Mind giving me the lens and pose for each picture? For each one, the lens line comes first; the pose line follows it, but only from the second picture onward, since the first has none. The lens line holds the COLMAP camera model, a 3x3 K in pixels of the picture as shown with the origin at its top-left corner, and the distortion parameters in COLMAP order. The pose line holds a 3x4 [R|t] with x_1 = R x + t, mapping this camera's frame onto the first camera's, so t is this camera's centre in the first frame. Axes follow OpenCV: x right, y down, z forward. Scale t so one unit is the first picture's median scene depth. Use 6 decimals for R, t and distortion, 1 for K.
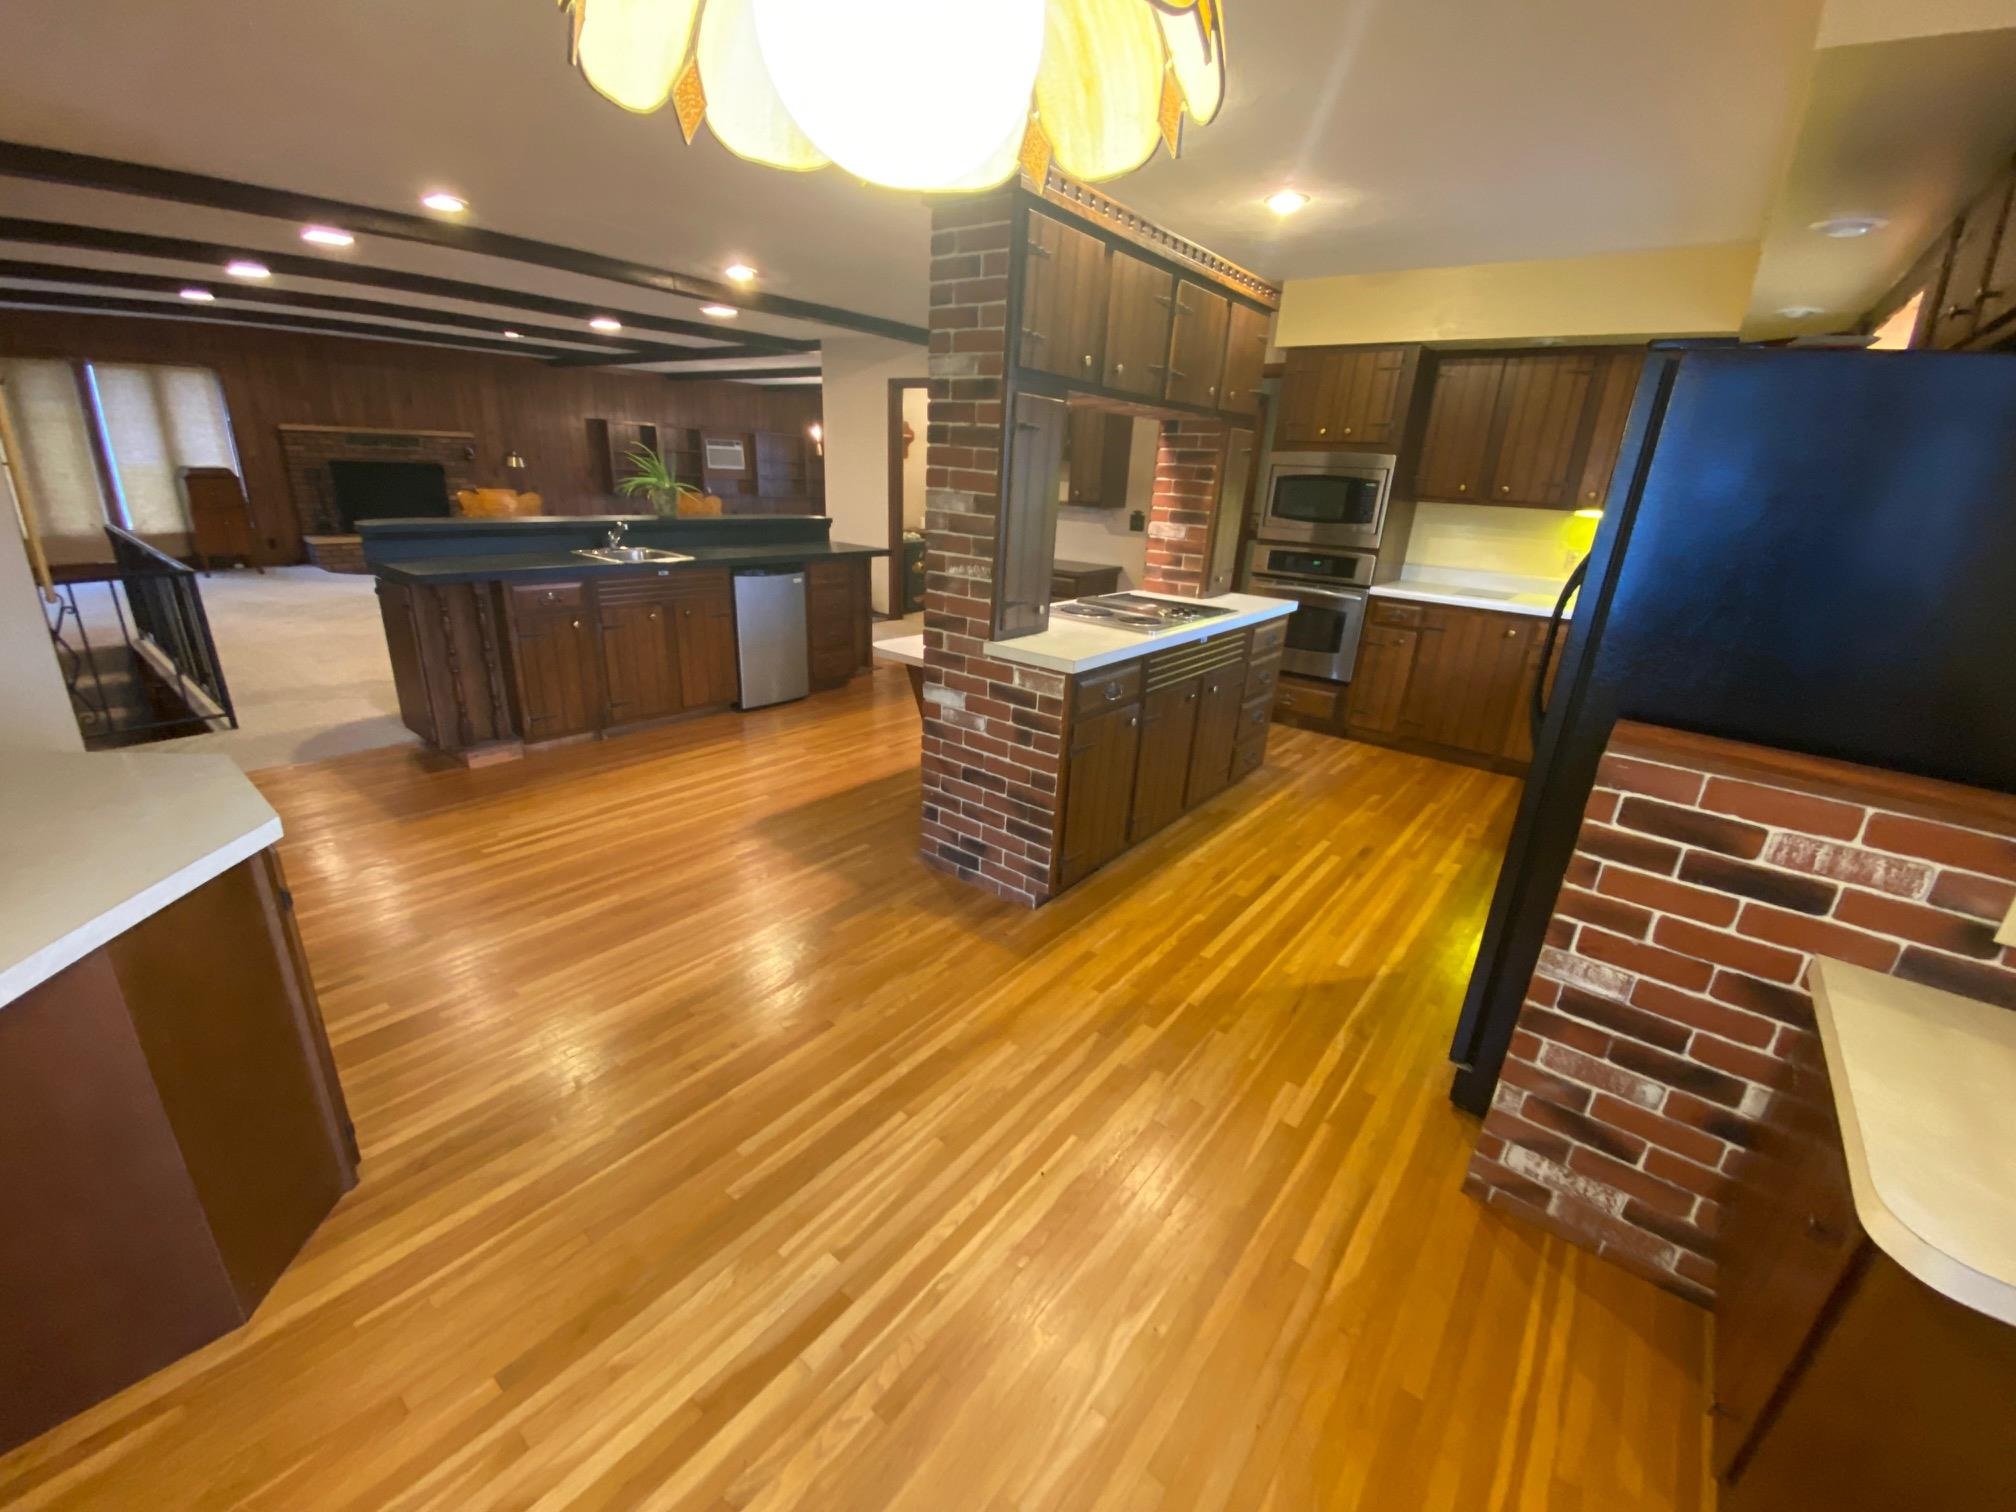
lens RADIAL K [[799.7, 0, 1013.0], [0, 799.7, 766.0], [0, 0, 1]] dist [0.003289, -0.016523]
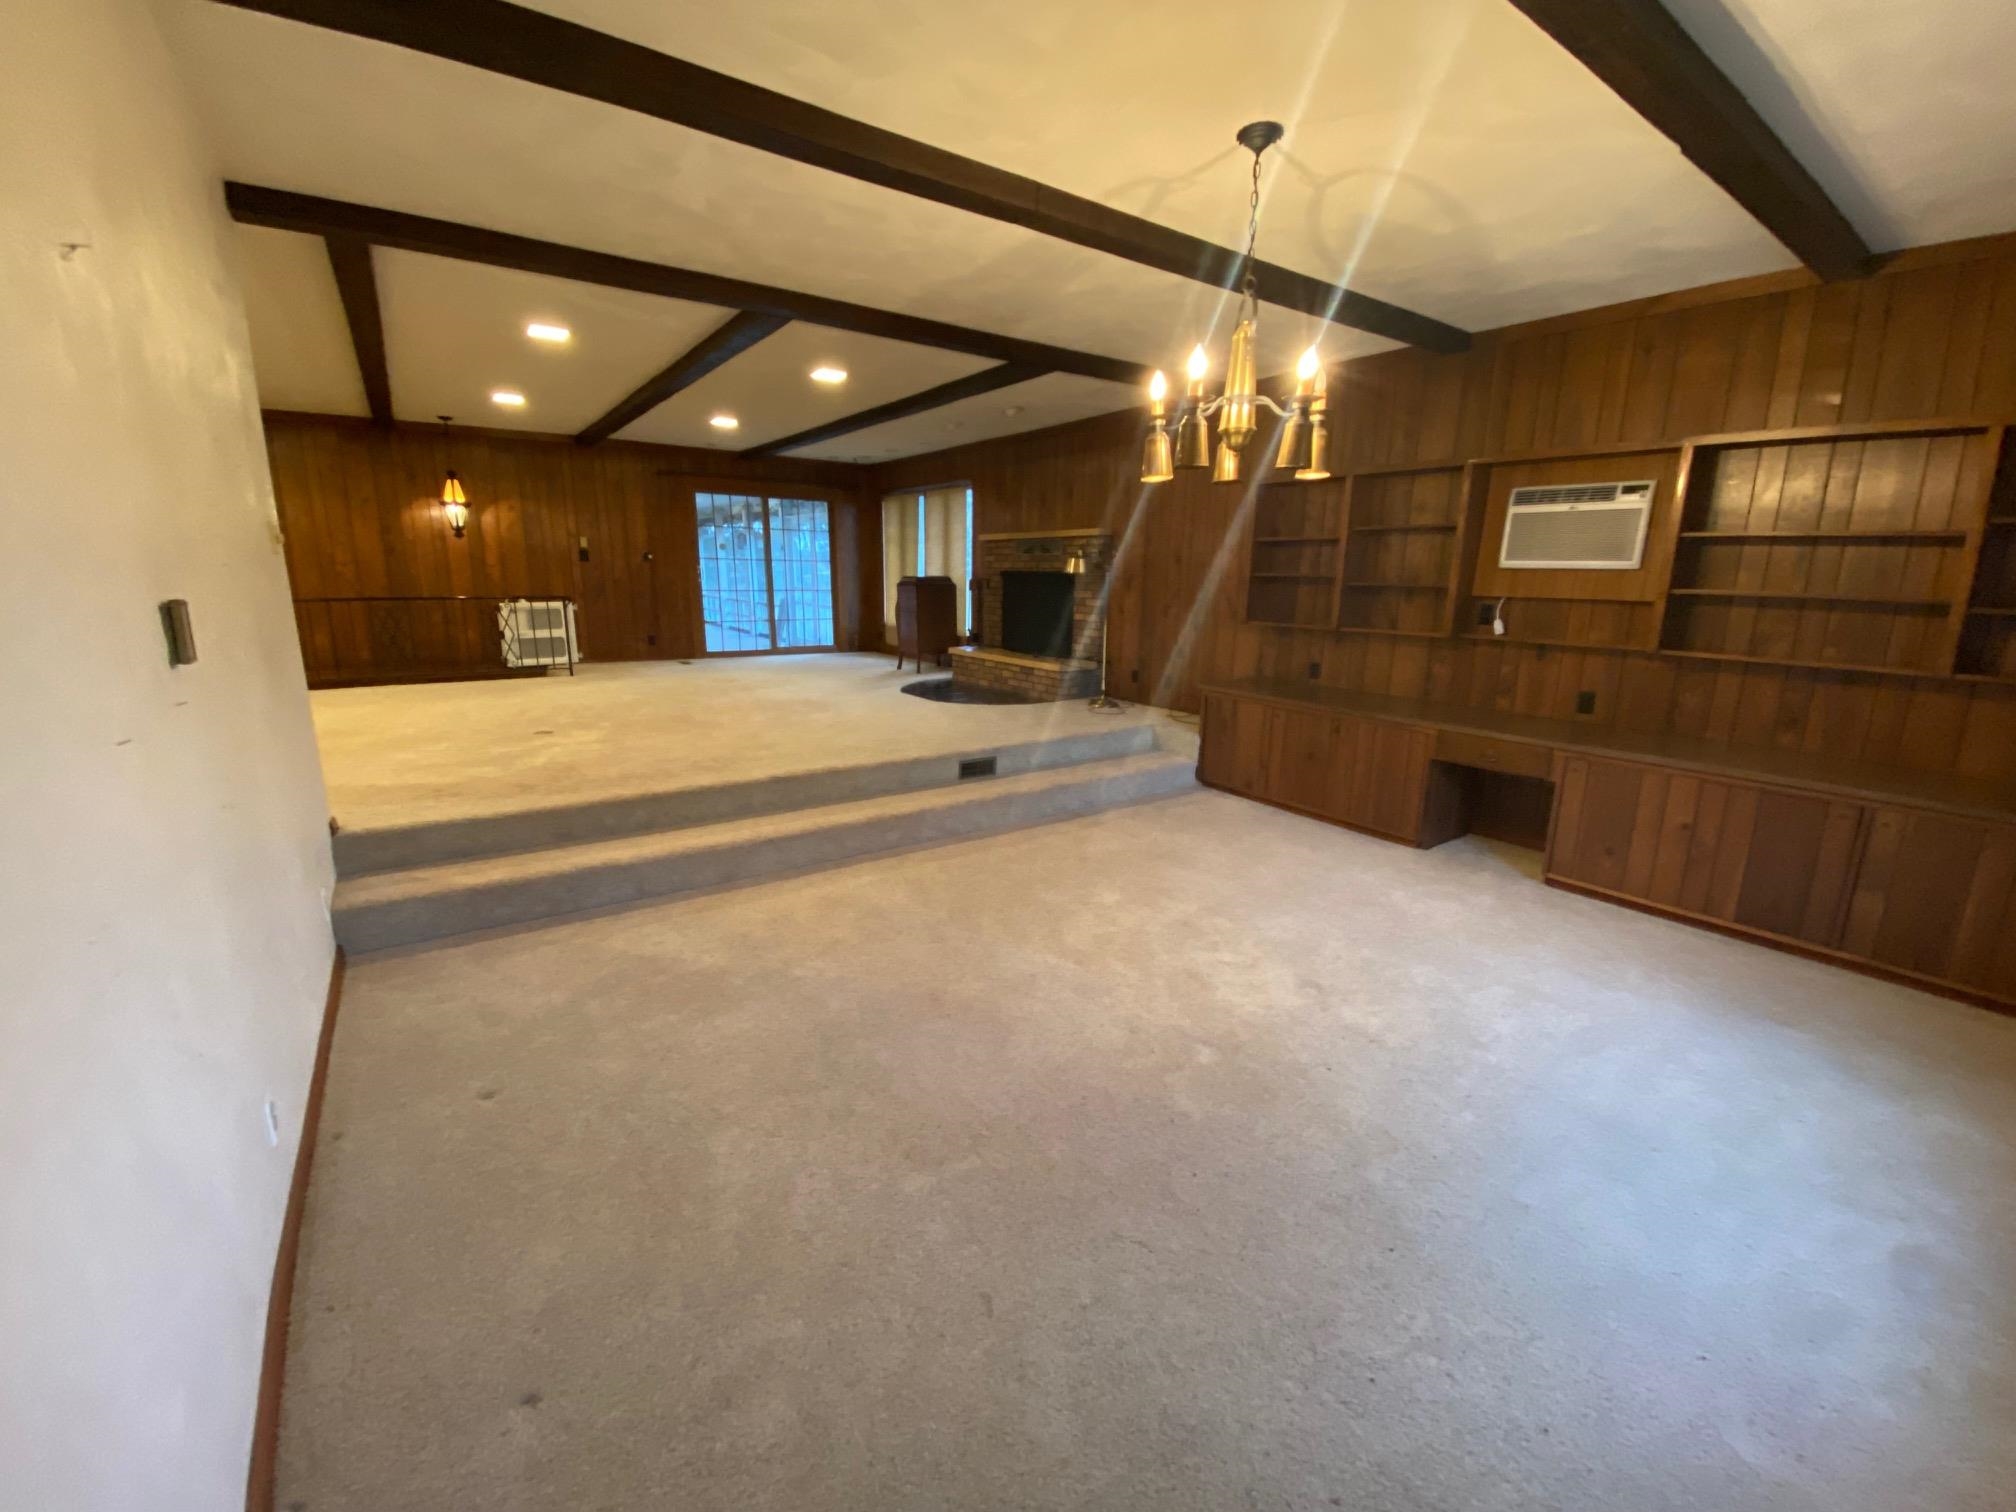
lens RADIAL K [[799.7, 0, 1013.0], [0, 799.7, 766.0], [0, 0, 1]] dist [0.003289, -0.016523]
pose [[-0.284416, 0.165240, -0.944353, 0.040537], [-0.366478, 0.891484, 0.266363, -0.428001], [0.885890, 0.421843, -0.192995, 1.261951]]
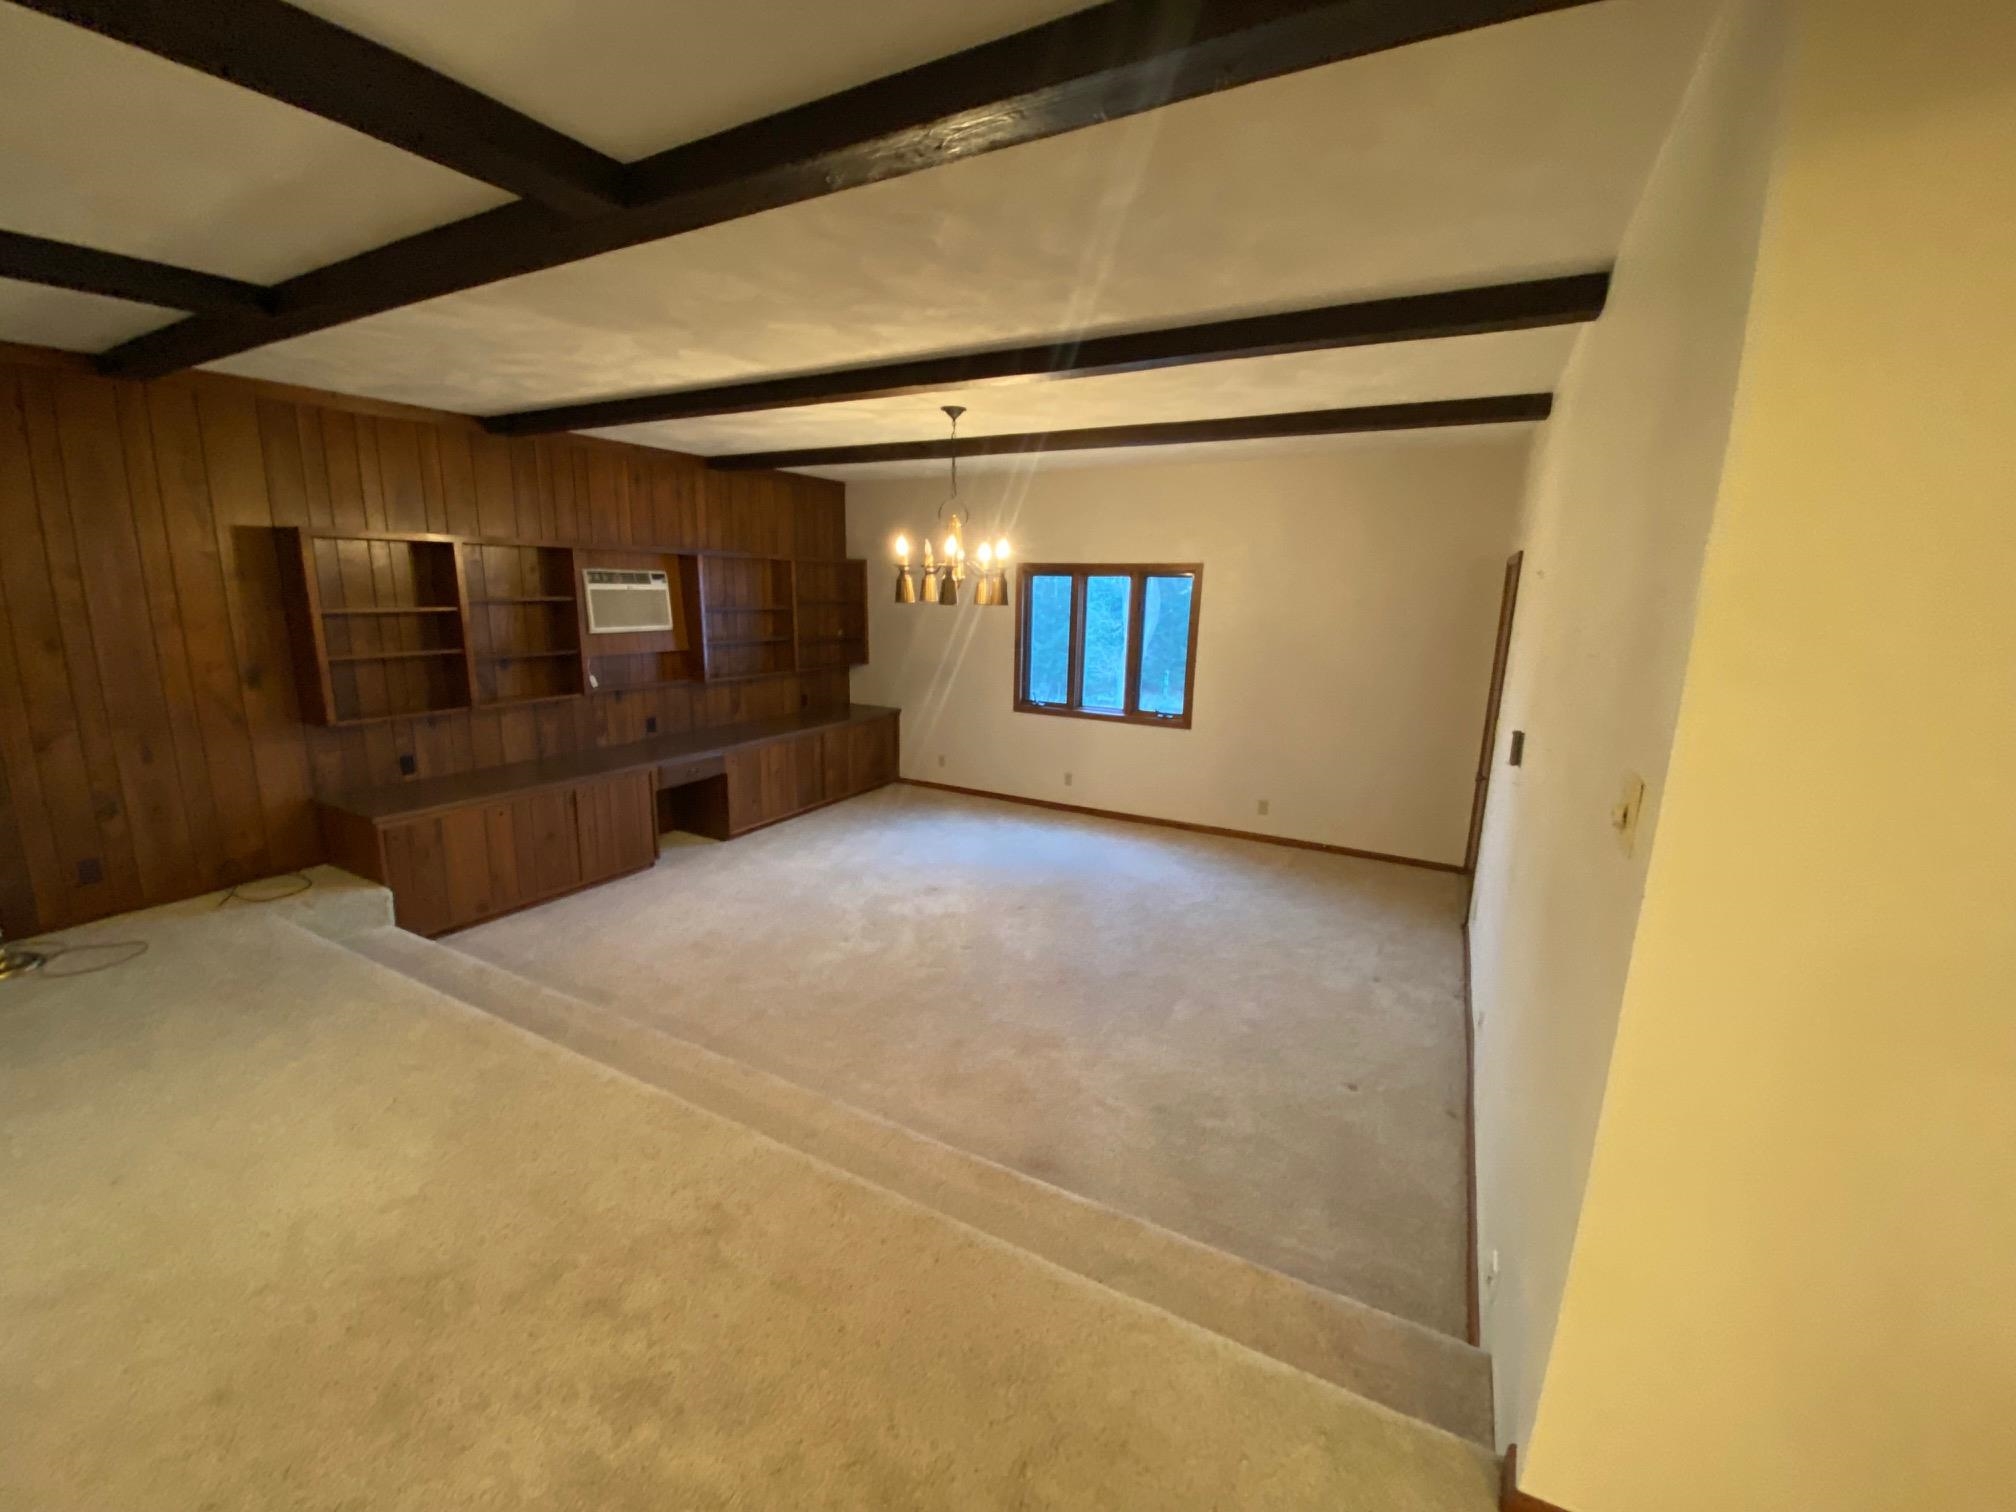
lens RADIAL K [[799.7, 0, 1013.0], [0, 799.7, 766.0], [0, 0, 1]] dist [0.003289, -0.016523]
pose [[0.984108, -0.070855, 0.162824, -0.323573], [0.092402, 0.987354, -0.128819, -0.313284], [-0.151637, 0.141817, 0.978210, 0.768395]]
